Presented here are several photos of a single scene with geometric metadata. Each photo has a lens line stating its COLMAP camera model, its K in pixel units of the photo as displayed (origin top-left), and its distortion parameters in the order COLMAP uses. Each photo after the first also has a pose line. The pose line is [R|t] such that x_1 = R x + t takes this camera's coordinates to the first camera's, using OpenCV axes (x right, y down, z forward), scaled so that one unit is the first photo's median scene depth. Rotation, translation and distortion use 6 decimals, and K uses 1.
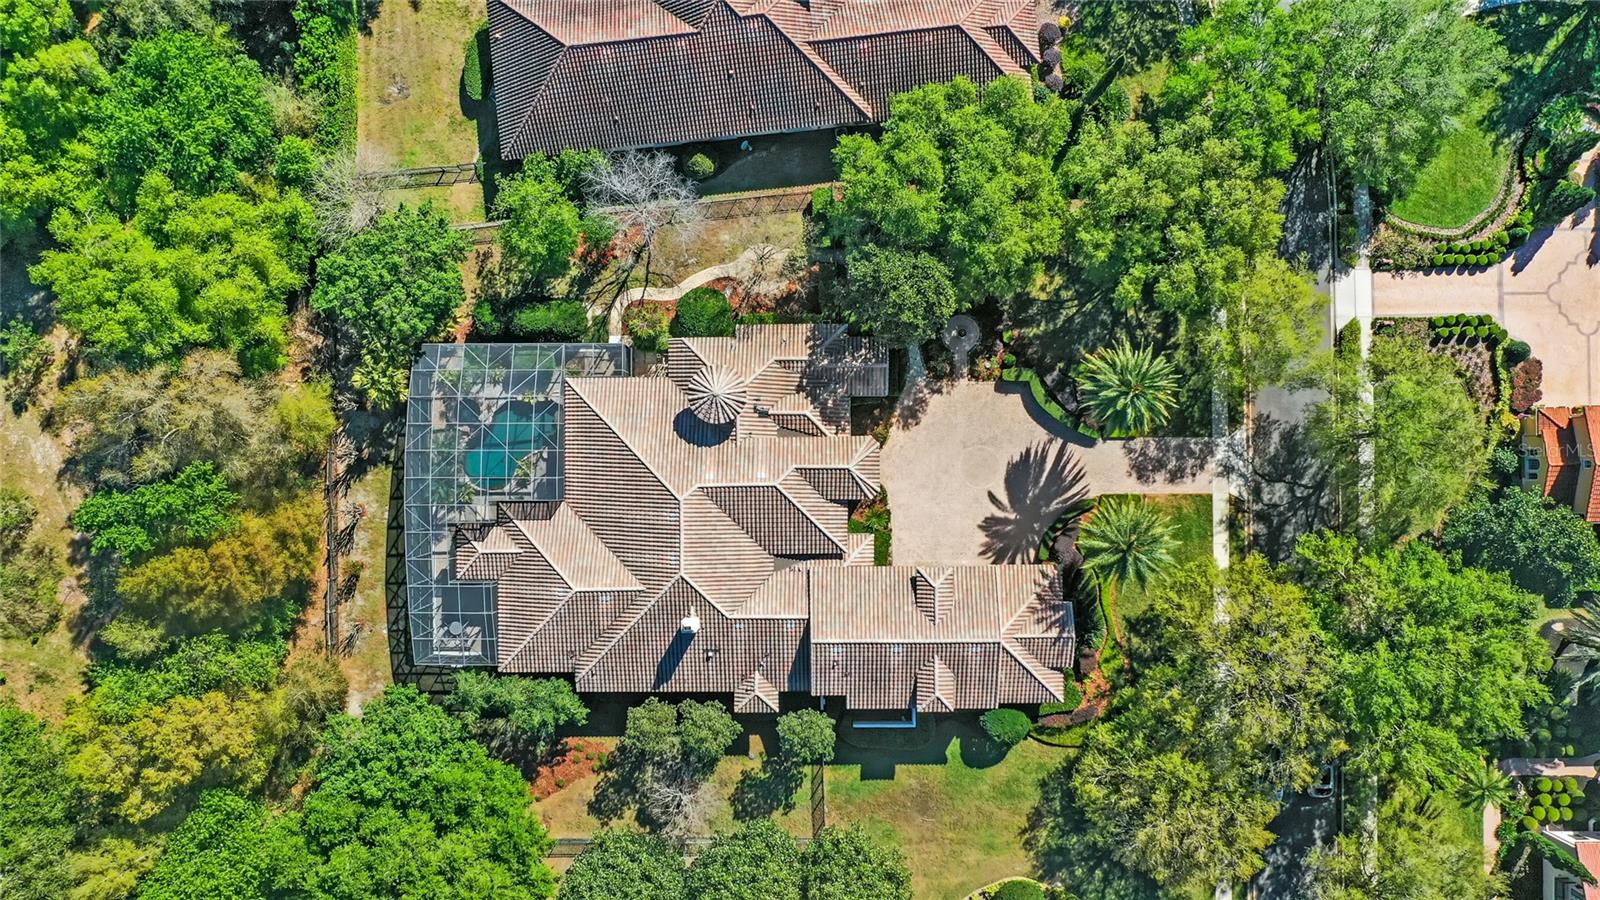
lens RADIAL K [[1250.0, 0, 796.5], [0, 1250.0, 449.4], [0, 0, 1]] dist [-0.021819, 0.004188]
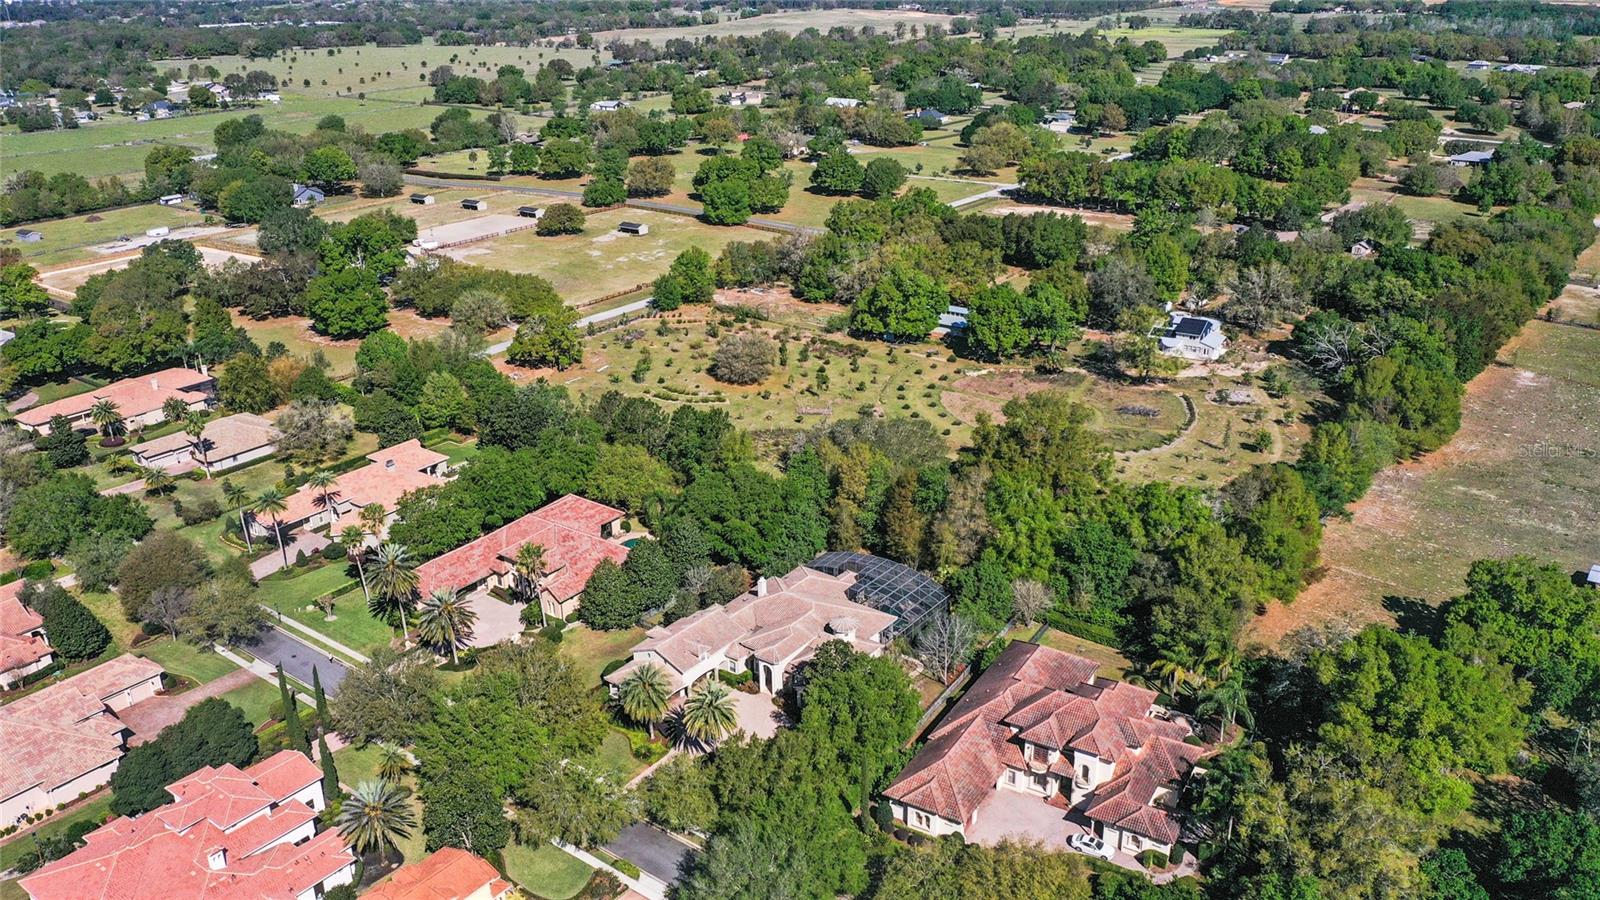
lens RADIAL K [[1250.0, 0, 796.5], [0, 1250.0, 449.4], [0, 0, 1]] dist [-0.021819, 0.004188]
pose [[-0.605718, 0.324756, -0.726388, 1.270054], [-0.794787, -0.203724, 0.571673, -1.010682], [0.037672, 0.923596, 0.381511, -0.015582]]
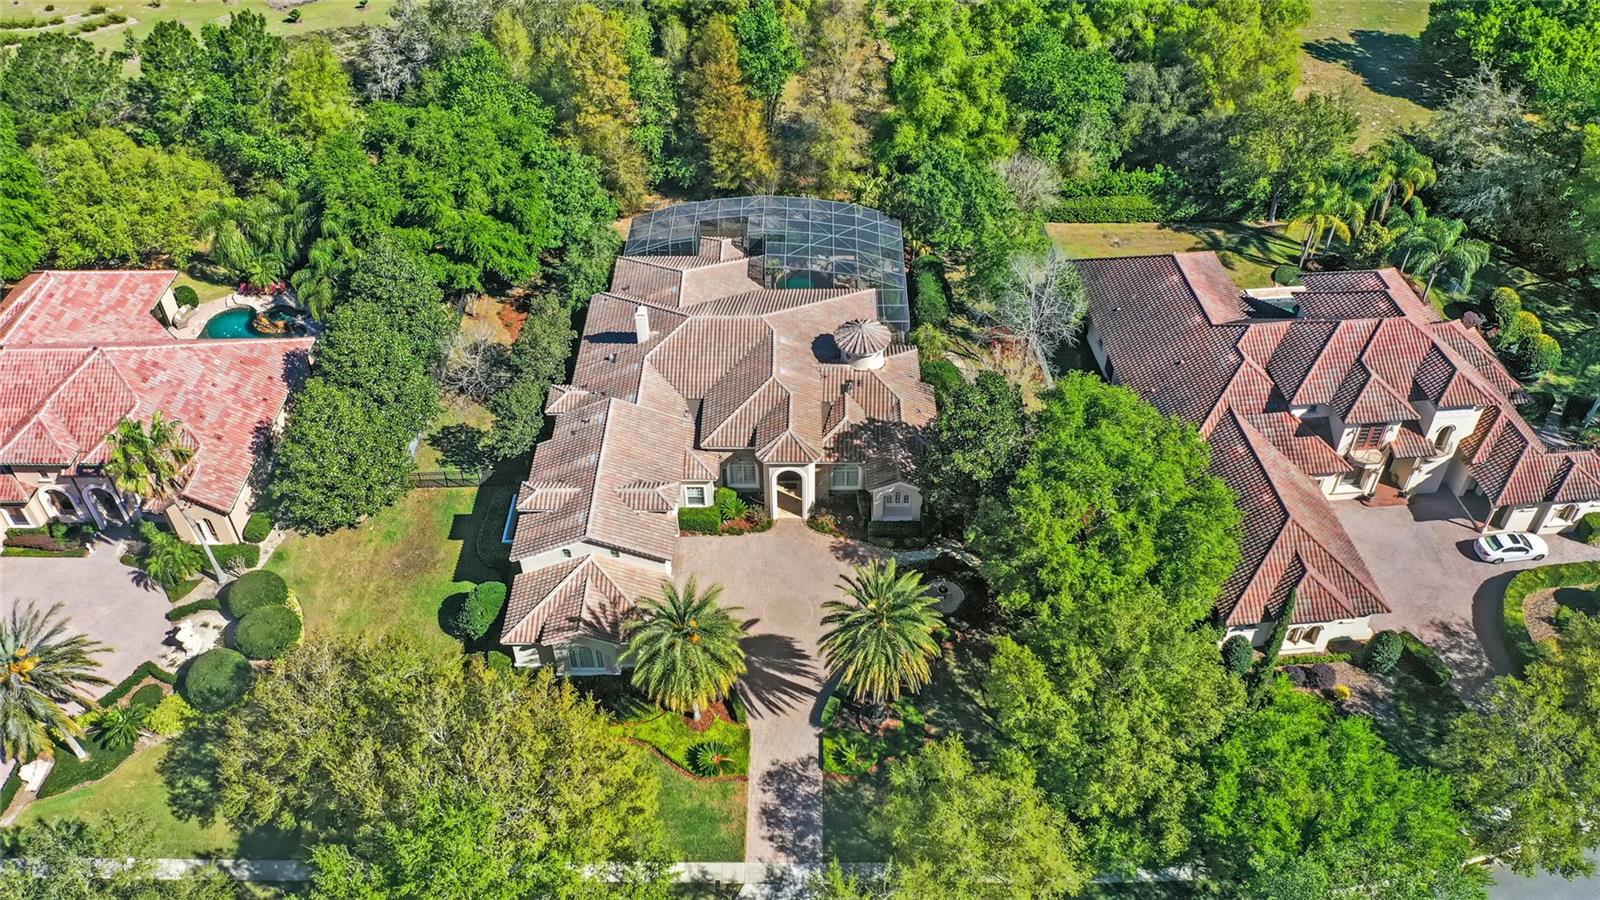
lens RADIAL K [[1250.0, 0, 796.5], [0, 1250.0, 449.4], [0, 0, 1]] dist [-0.021819, 0.004188]
pose [[-0.014673, 0.683359, -0.729935, 0.718187], [-0.999583, 0.008118, 0.027694, -0.017104], [0.024850, 0.730037, 0.682956, 0.344282]]
